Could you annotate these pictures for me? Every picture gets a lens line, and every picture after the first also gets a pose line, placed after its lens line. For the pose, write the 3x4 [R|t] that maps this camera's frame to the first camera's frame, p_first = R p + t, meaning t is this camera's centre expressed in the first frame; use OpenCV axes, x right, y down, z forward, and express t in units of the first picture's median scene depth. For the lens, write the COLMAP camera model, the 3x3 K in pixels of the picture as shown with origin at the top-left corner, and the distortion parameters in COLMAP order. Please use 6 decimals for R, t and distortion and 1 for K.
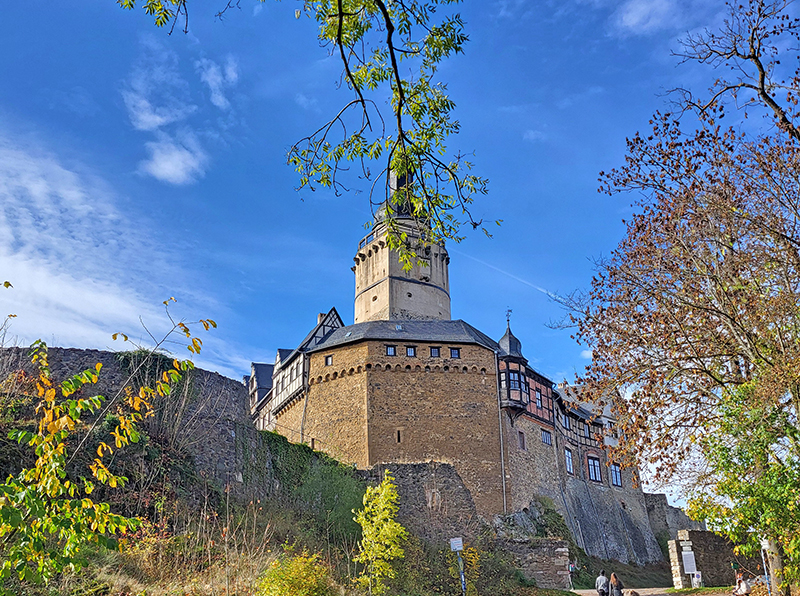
lens RADIAL K [[801.9, 0, 400.0], [0, 801.9, 298.0], [0, 0, 1]] dist [-0.034822, -0.004408]
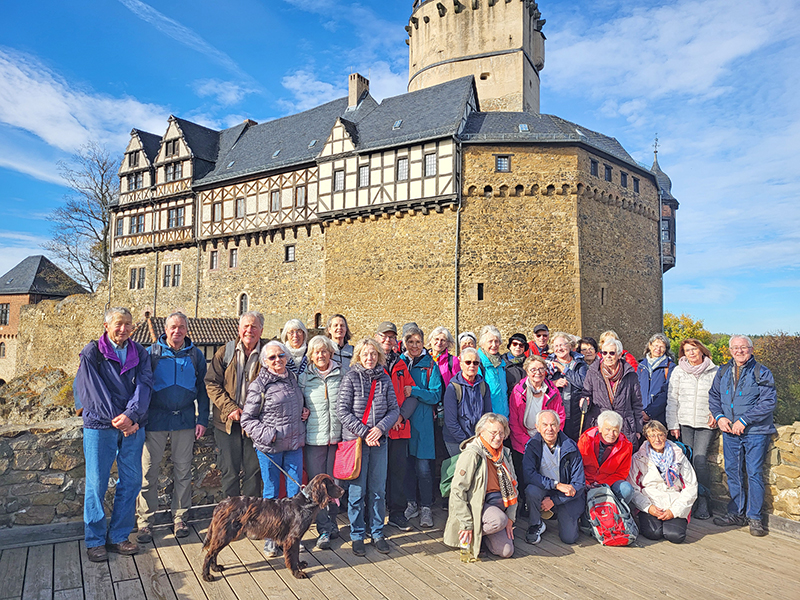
lens RADIAL K [[587.5, 0, 400.0], [0, 587.5, 300.0], [0, 0, 1]] dist [0.051958, -0.000296]
pose [[0.827404, 0.067330, 0.557557, -0.398129], [-0.235610, 0.942811, 0.235788, 0.086513], [-0.509795, -0.326458, 0.795948, 0.613767]]
